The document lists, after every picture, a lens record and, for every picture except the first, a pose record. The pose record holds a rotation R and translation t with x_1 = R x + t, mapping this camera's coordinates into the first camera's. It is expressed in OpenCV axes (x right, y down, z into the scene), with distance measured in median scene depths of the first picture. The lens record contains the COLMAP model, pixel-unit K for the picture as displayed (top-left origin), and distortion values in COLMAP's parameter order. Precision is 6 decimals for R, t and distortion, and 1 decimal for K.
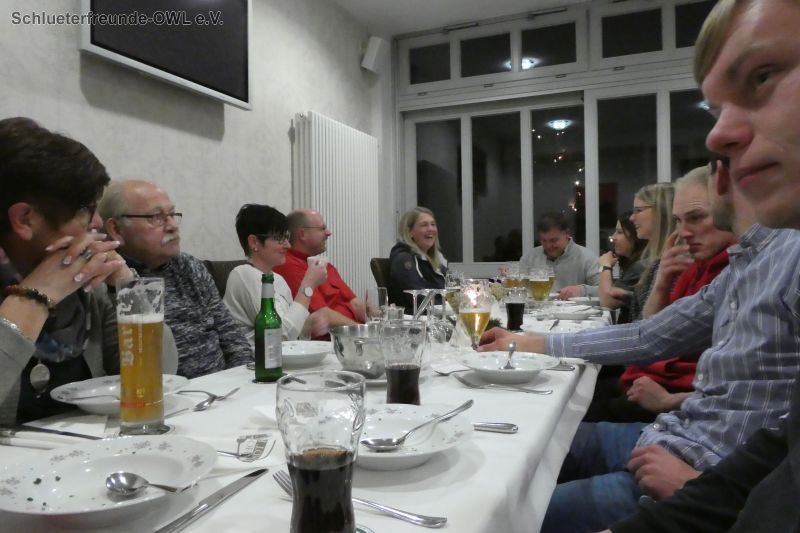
lens RADIAL K [[557.5, 0, 401.2], [0, 557.5, 255.9], [0, 0, 1]] dist [-0.028969, -0.000587]
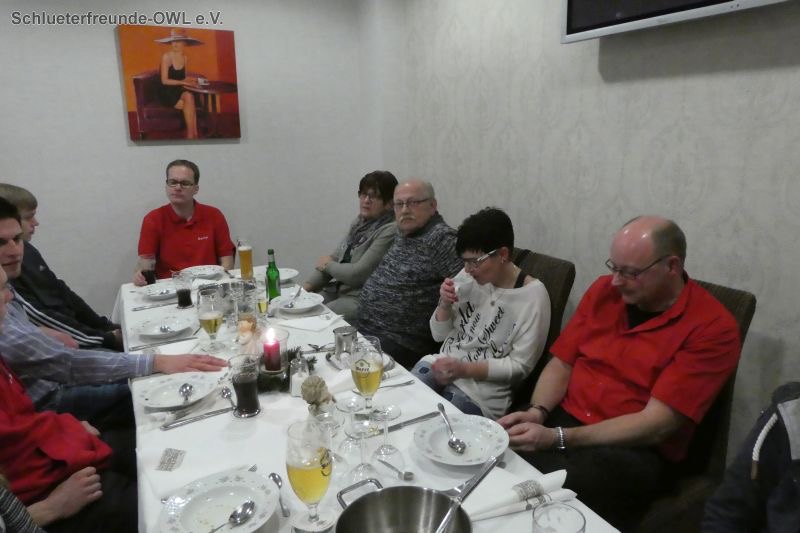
lens RADIAL K [[557.5, 0, 401.2], [0, 557.5, 255.9], [0, 0, 1]] dist [-0.028969, -0.000587]
pose [[-0.622951, 0.191413, -0.758481, 0.459253], [0.024870, 0.973957, 0.225366, -0.177360], [0.781866, 0.121528, -0.611488, 1.209679]]
